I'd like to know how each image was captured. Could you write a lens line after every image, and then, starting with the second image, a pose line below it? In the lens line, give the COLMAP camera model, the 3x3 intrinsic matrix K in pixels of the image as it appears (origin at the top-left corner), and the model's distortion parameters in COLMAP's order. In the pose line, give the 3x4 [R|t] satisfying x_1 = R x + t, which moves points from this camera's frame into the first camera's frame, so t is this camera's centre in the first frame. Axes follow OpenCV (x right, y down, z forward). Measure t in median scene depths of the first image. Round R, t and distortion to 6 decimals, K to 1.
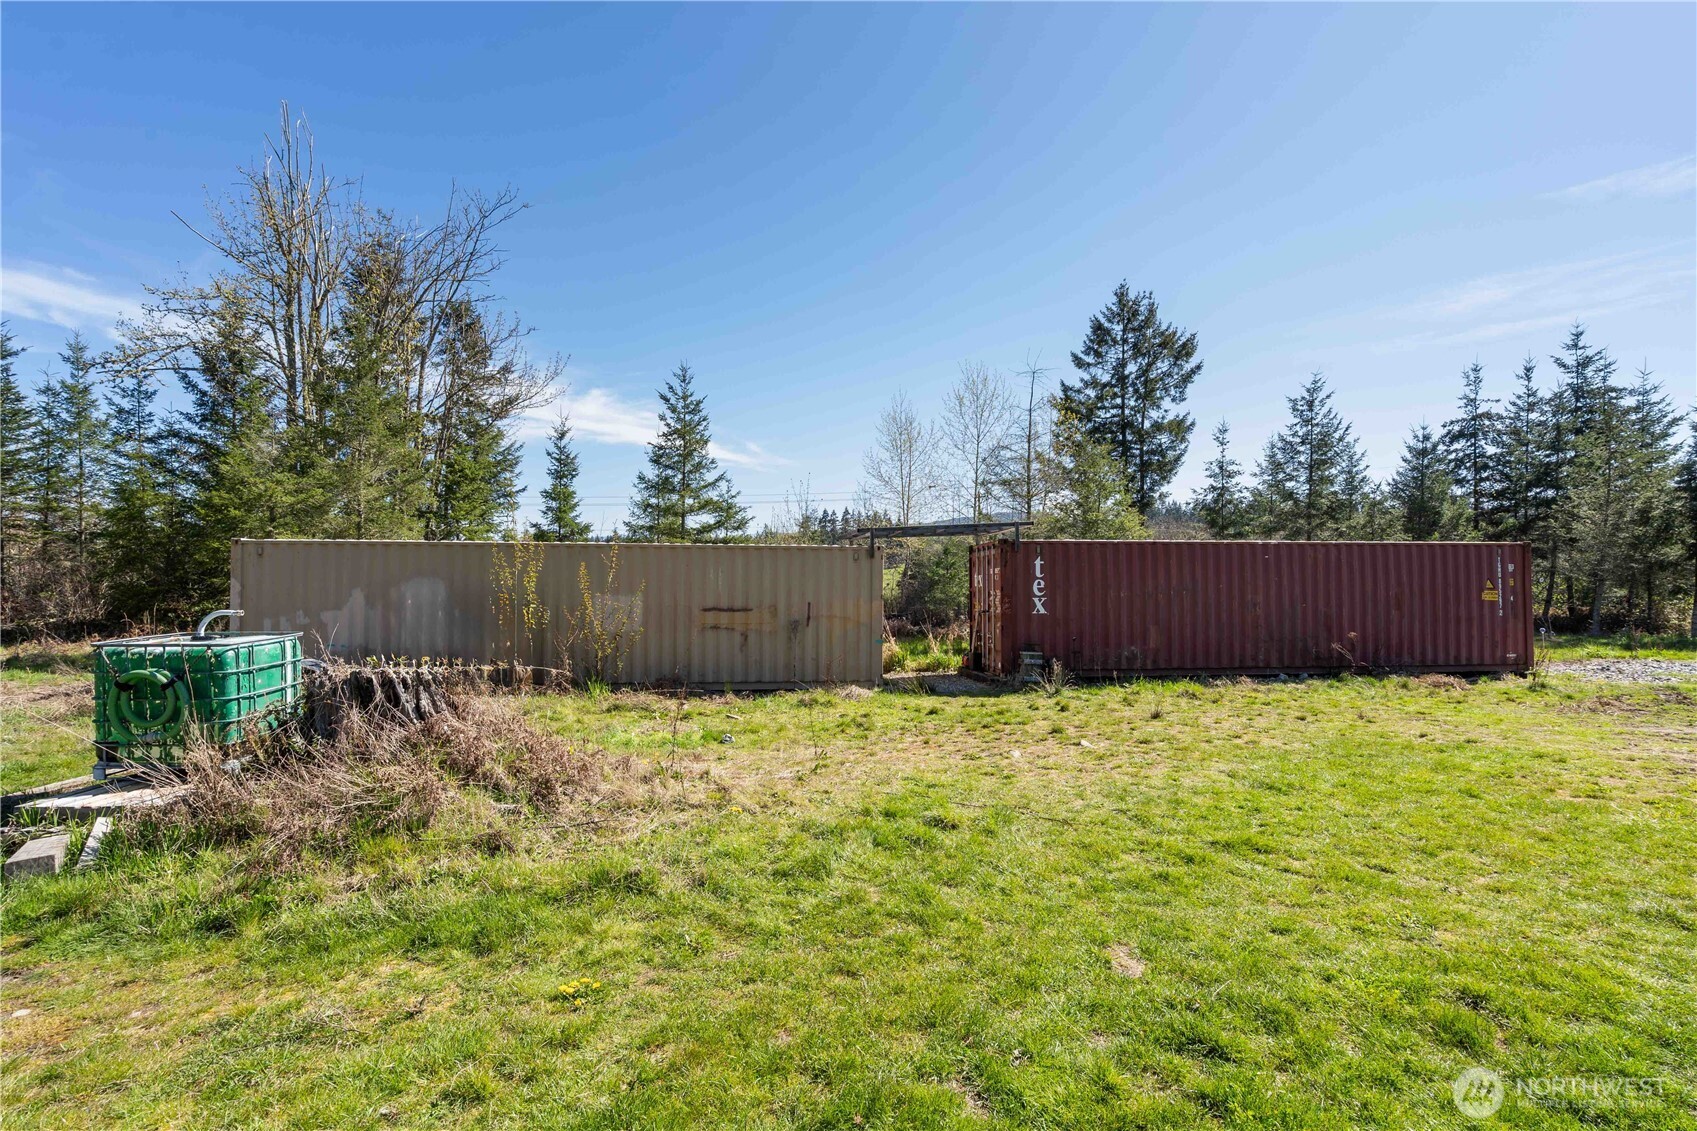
lens RADIAL K [[752.5, 0, 843.6], [0, 752.5, 573.7], [0, 0, 1]] dist [-0.001916, 0.000310]
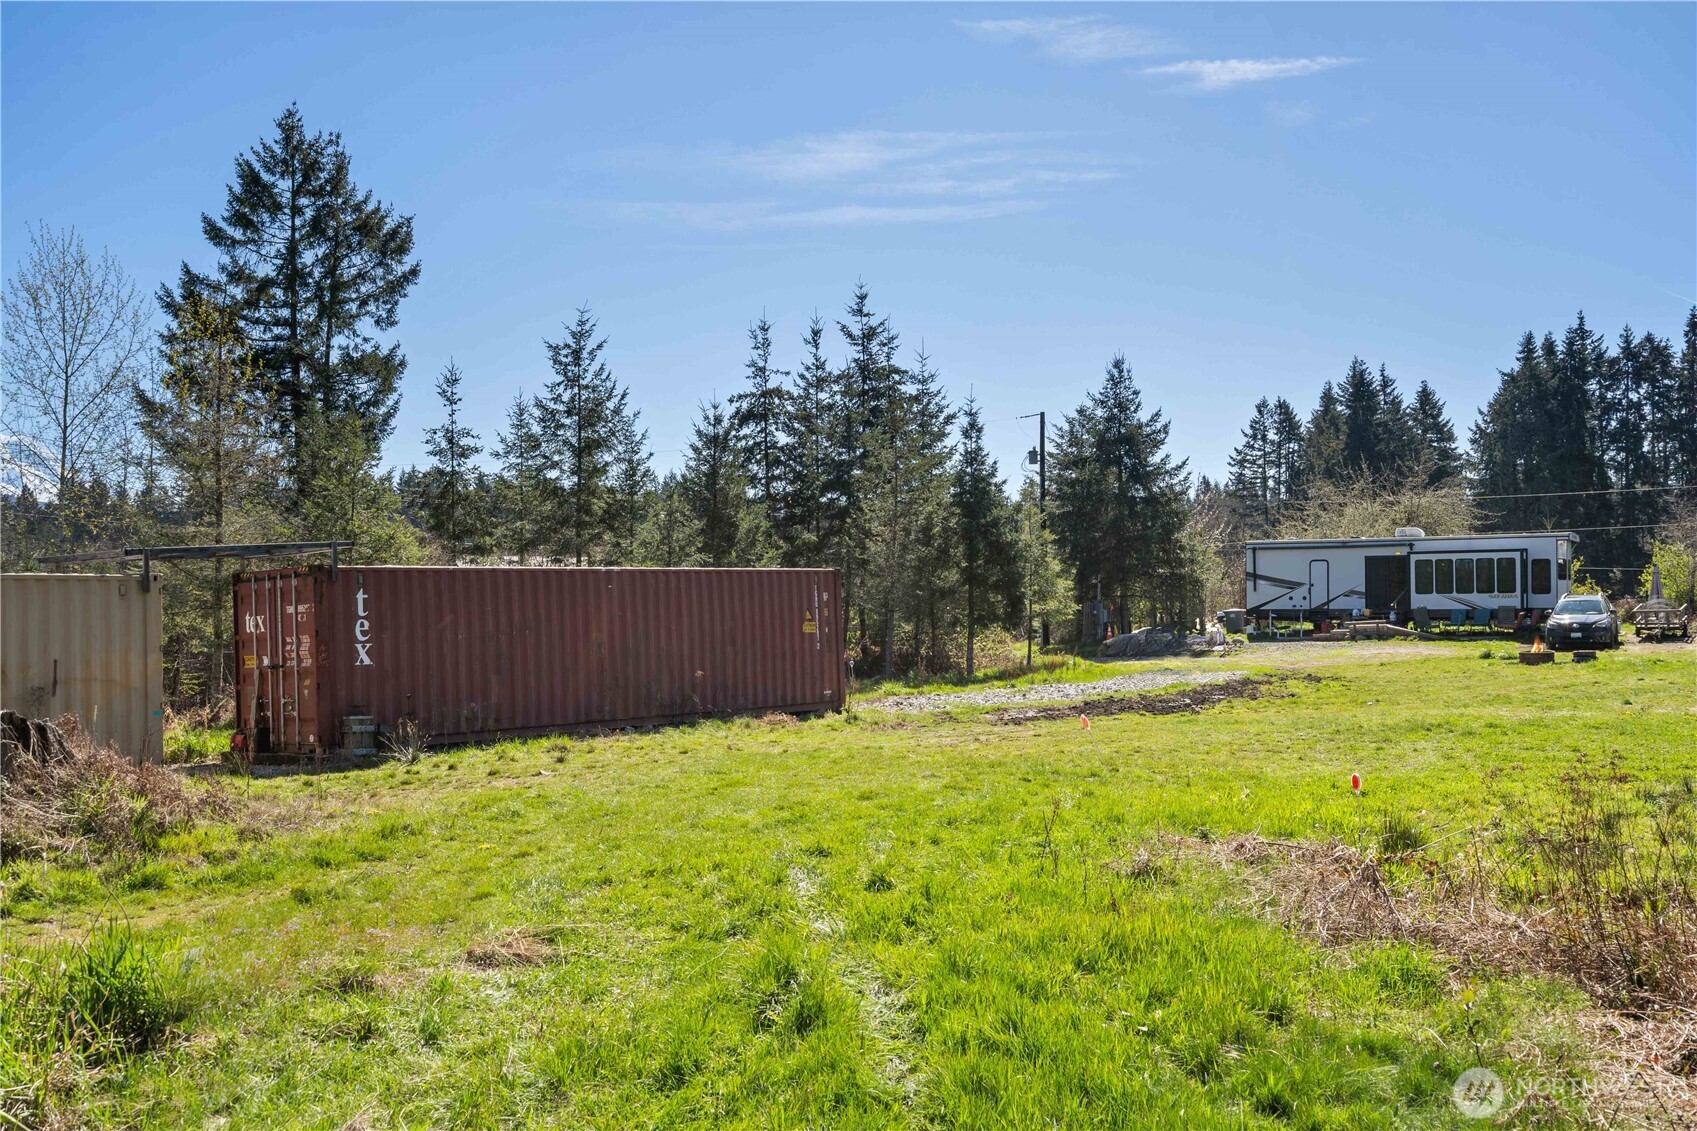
lens RADIAL K [[1711.1, 0, 849.7], [0, 1711.1, 562.5], [0, 0, 1]] dist [-0.078751, 0.000000]
pose [[0.718460, 0.003210, 0.695561, -0.263932], [0.021430, 0.999412, -0.026749, 0.003289], [-0.695238, 0.034124, 0.717969, -0.253285]]
